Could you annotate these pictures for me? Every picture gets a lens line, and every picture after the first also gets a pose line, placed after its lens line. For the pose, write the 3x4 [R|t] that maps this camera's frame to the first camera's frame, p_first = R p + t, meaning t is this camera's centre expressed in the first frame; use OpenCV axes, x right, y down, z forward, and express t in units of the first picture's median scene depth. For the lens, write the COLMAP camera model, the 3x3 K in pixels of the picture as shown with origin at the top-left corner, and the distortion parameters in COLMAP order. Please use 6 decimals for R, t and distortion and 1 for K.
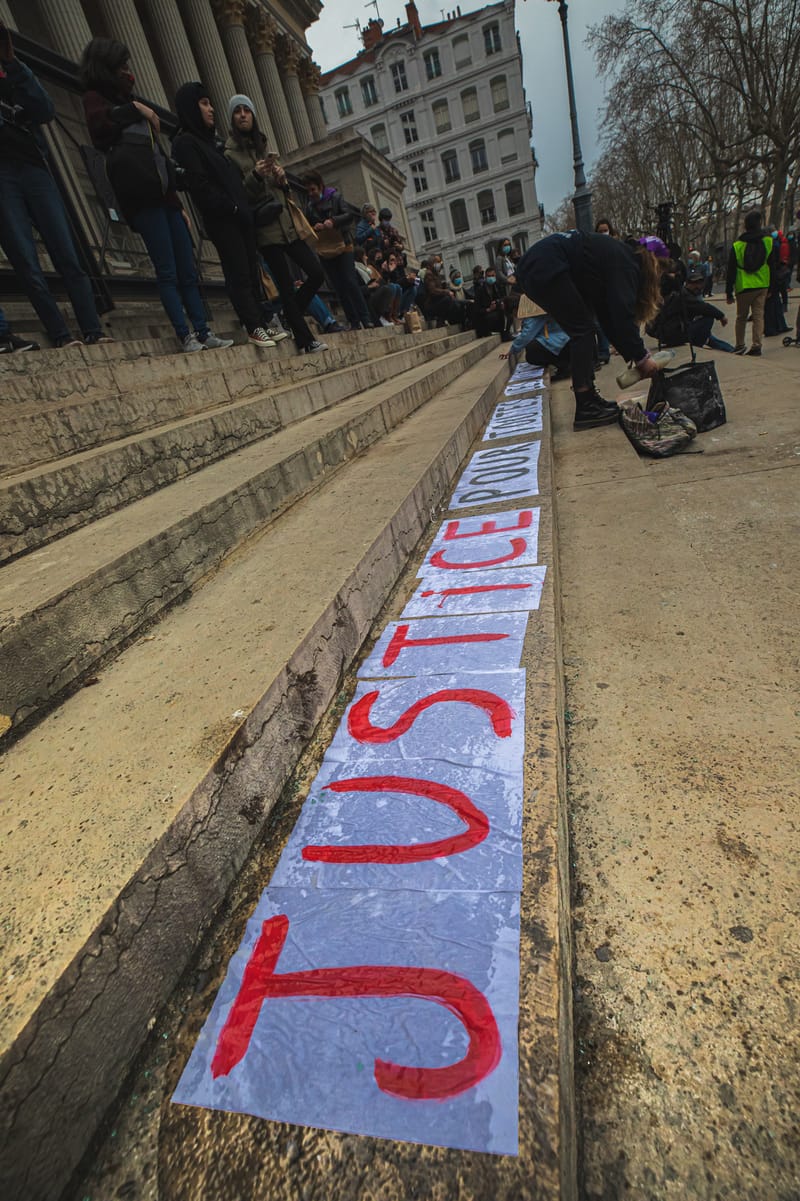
lens RADIAL K [[562.9, 0, 400.0], [0, 562.9, 600.5], [0, 0, 1]] dist [-0.002360, -0.000366]
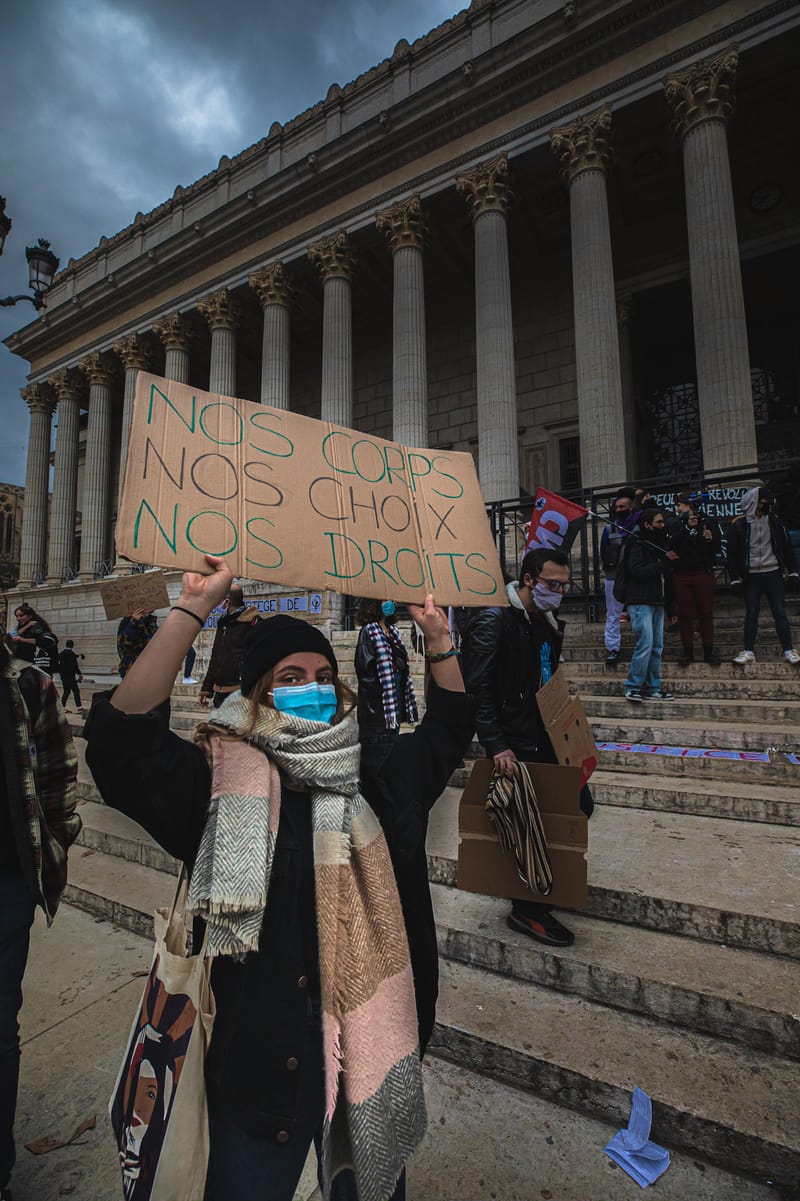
lens RADIAL K [[562.9, 0, 400.0], [0, 562.9, 600.5], [0, 0, 1]] dist [-0.002360, -0.000366]
pose [[-0.284565, 0.173531, -0.942820, 2.739006], [-0.315426, 0.911772, 0.263019, -0.908035], [0.905279, 0.372236, -0.204722, -0.122901]]
